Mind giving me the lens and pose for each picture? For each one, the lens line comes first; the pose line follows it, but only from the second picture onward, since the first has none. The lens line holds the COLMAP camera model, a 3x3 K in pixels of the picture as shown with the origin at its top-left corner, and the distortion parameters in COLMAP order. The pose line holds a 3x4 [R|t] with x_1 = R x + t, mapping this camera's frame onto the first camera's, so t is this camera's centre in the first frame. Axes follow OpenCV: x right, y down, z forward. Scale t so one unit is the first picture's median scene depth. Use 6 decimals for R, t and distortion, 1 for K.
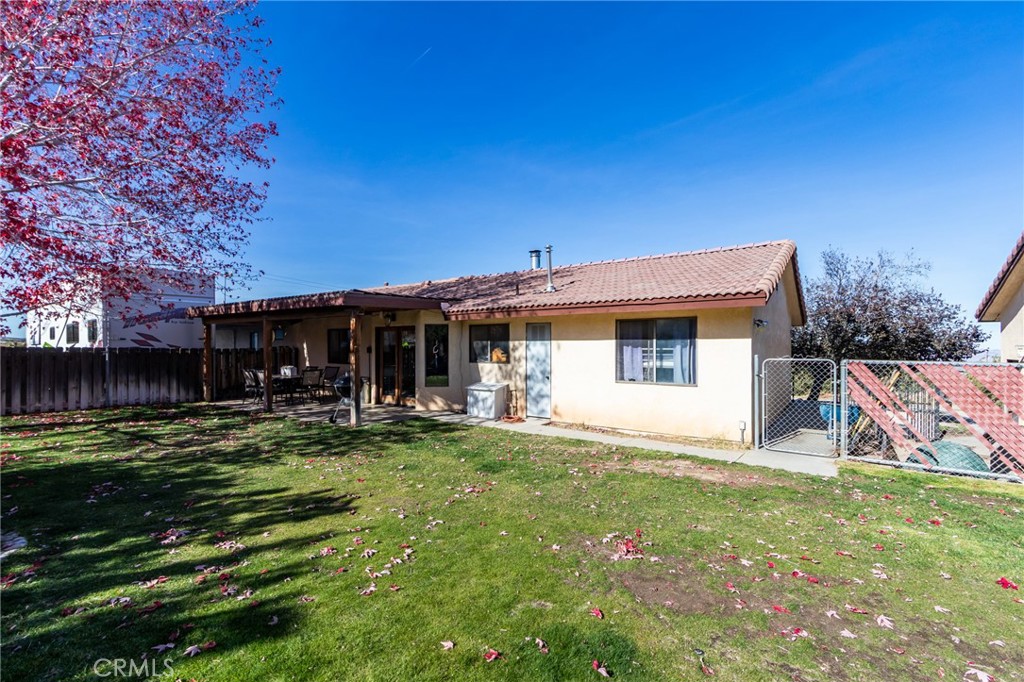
lens RADIAL K [[468.6, 0, 510.7], [0, 468.6, 342.6], [0, 0, 1]] dist [0.004409, -0.000375]
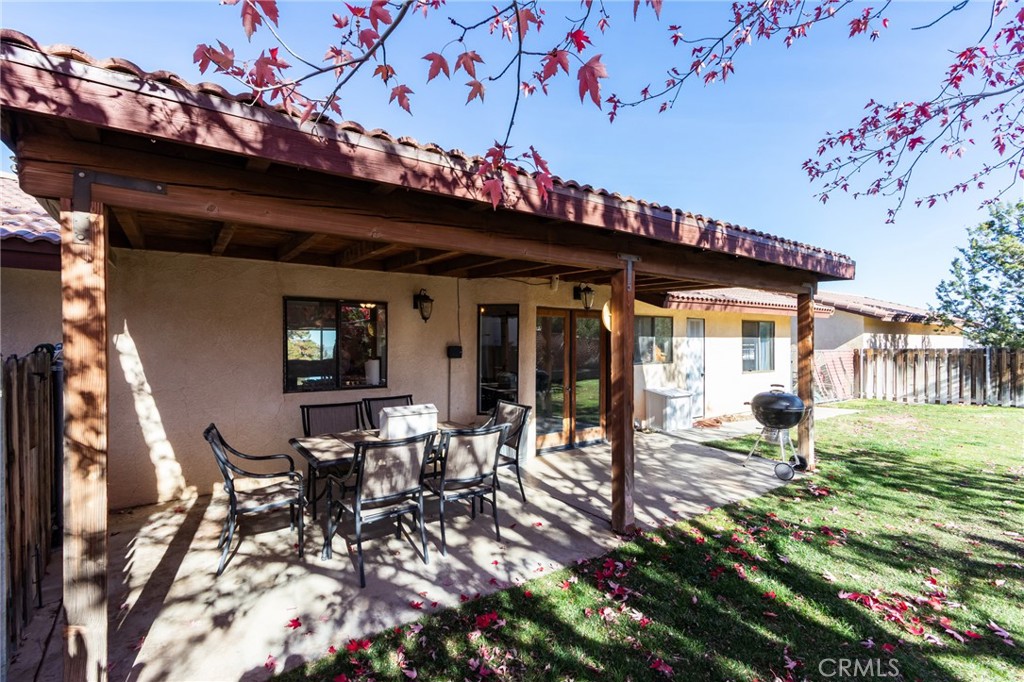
lens RADIAL K [[468.6, 0, 511.8], [0, 468.6, 343.5], [0, 0, 1]] dist [0.004409, -0.000375]
pose [[0.298383, -0.002059, 0.954444, -0.930441], [-0.004747, 0.999982, 0.003641, 0.007322], [-0.954434, -0.005617, 0.298368, 1.033366]]
